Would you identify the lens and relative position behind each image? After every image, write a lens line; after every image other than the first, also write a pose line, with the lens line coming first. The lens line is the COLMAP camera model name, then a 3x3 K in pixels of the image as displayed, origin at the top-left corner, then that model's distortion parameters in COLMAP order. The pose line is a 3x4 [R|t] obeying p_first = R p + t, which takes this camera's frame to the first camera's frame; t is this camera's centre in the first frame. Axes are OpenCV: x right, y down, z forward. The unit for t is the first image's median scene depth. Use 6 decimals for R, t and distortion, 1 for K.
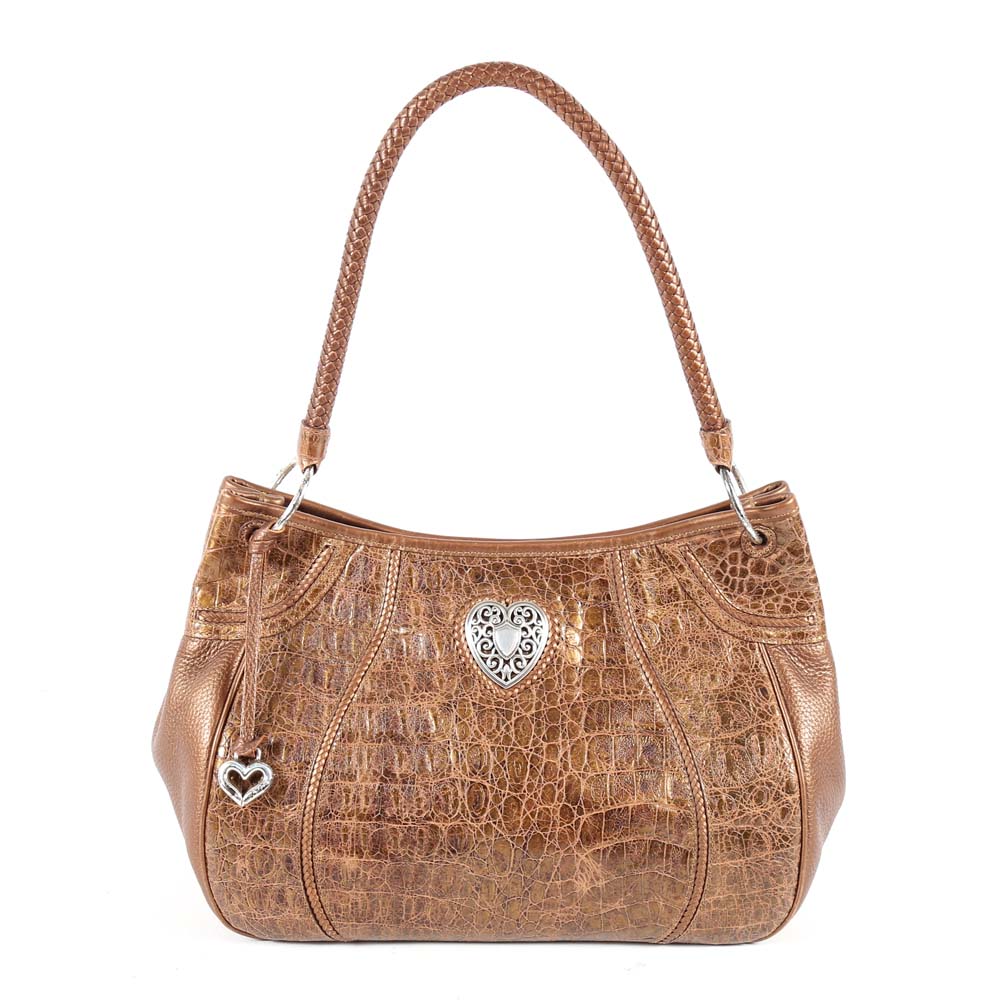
lens RADIAL K [[2242.6, 0, 500.0], [0, 2242.6, 500.0], [0, 0, 1]] dist [0.066610, 0.057667]
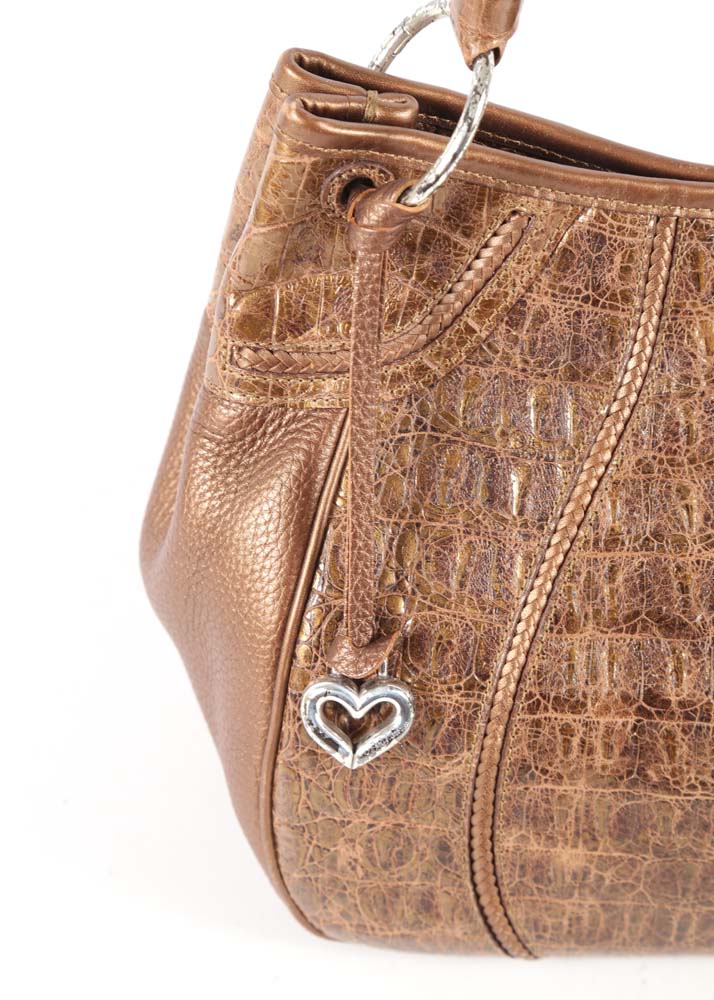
lens RADIAL K [[2703.2, 0, 357.9], [0, 2703.2, 518.5], [0, 0, 1]] dist [0.376928, -0.534070]
pose [[0.999854, -0.010812, -0.013219, -0.103388], [0.015218, 0.915381, 0.402302, -0.145908], [0.007751, -0.402444, 0.915412, 0.477198]]
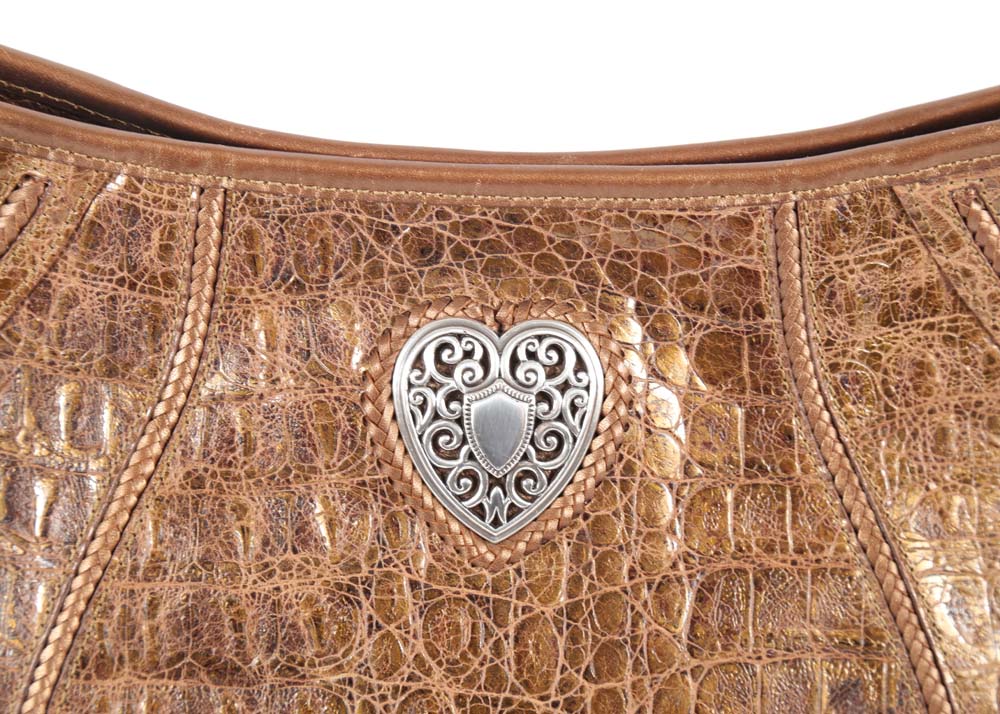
lens RADIAL K [[2703.2, 0, 495.7], [0, 2703.2, 374.1], [0, 0, 1]] dist [0.376928, -0.534070]
pose [[0.999322, 0.007340, 0.036084, -0.014731], [-0.020423, 0.925877, 0.377272, -0.125736], [-0.030640, -0.377754, 0.925399, 0.564017]]
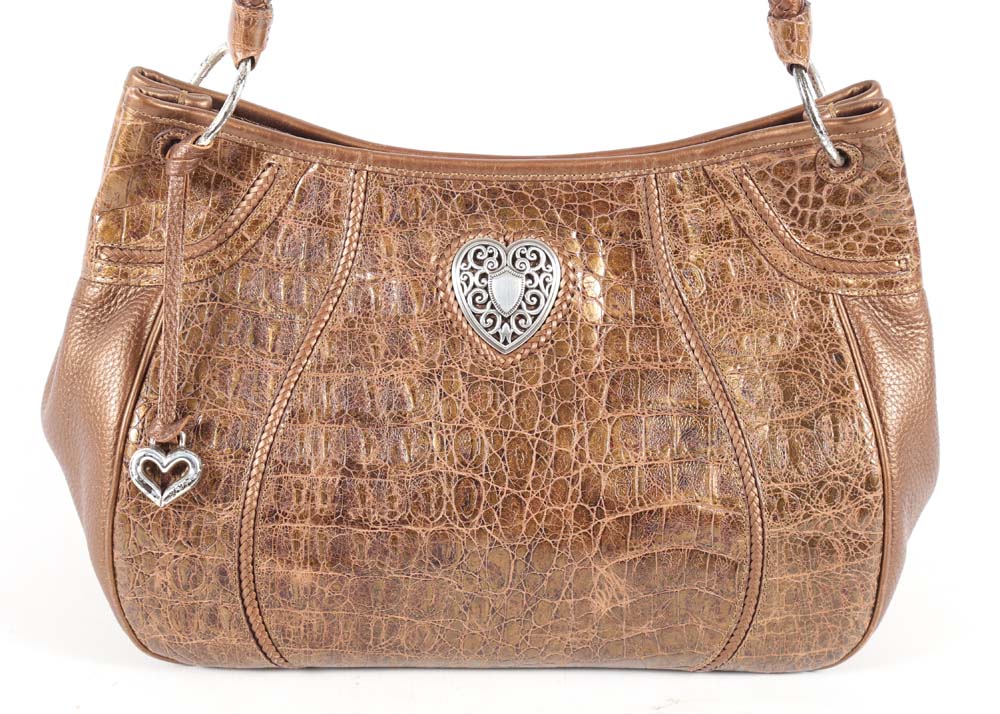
lens RADIAL K [[2454.4, 0, 500.0], [0, 2454.4, 357.0], [0, 0, 1]] dist [0.269883, 0.040816]
pose [[0.999677, 0.005637, 0.024764, -0.019825], [-0.009458, 0.987553, 0.156999, -0.047016], [-0.023570, -0.157183, 0.987288, 0.168532]]
